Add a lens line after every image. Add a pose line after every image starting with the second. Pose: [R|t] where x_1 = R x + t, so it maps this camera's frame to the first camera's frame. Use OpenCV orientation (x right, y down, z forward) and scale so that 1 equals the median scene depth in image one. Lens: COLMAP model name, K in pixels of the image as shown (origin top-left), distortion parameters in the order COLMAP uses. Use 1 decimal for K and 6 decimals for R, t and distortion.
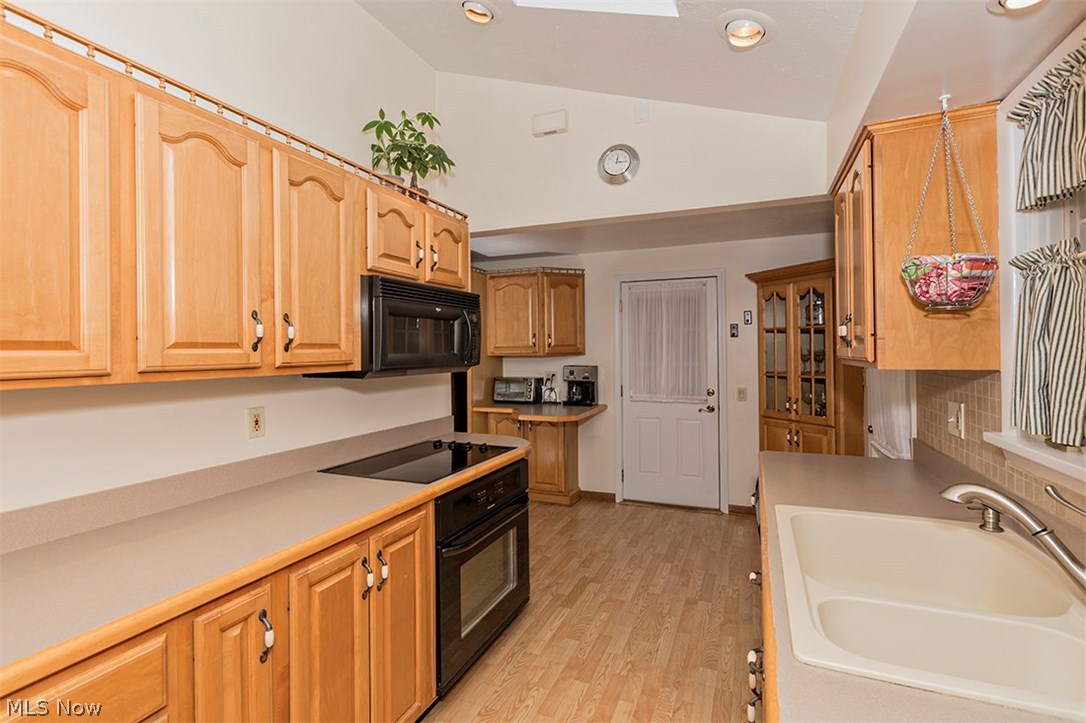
lens RADIAL K [[517.0, 0, 543.6], [0, 517.0, 338.6], [0, 0, 1]] dist [0.001472, 0.000007]
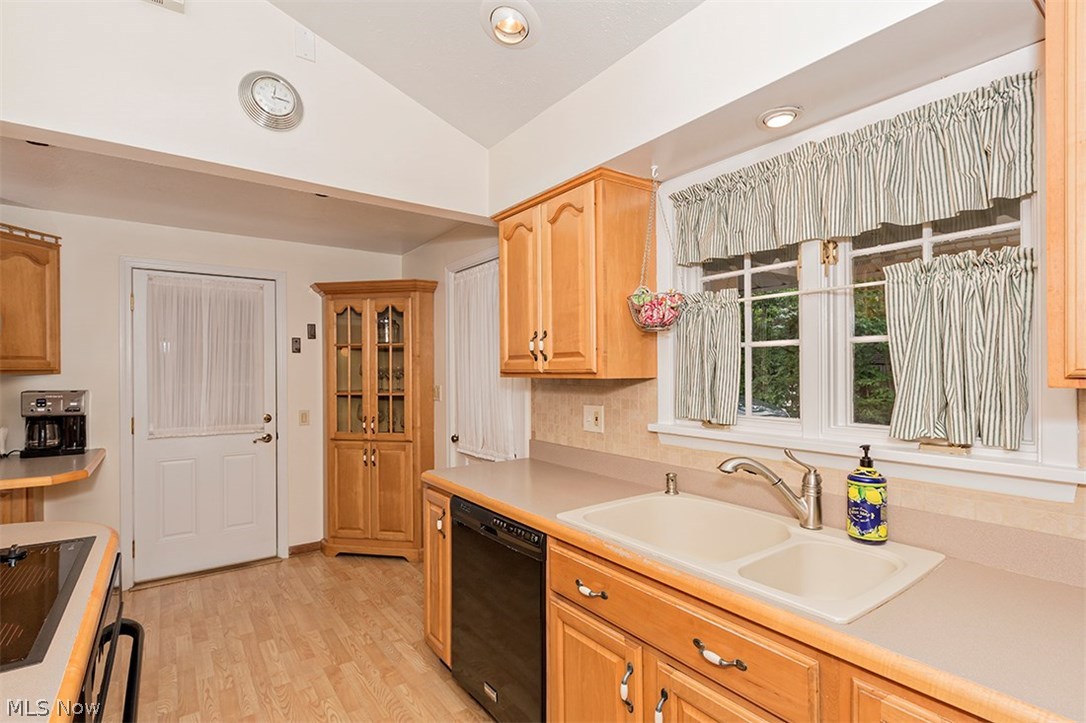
lens RADIAL K [[522.9, 0, 543.0], [0, 522.9, 361.5], [0, 0, 1]] dist [0.000478, 0.000153]
pose [[0.530396, 0.020417, 0.847504, -0.166802], [-0.019863, 0.999735, -0.011654, 0.014374], [-0.847517, -0.010652, 0.530661, 0.188729]]
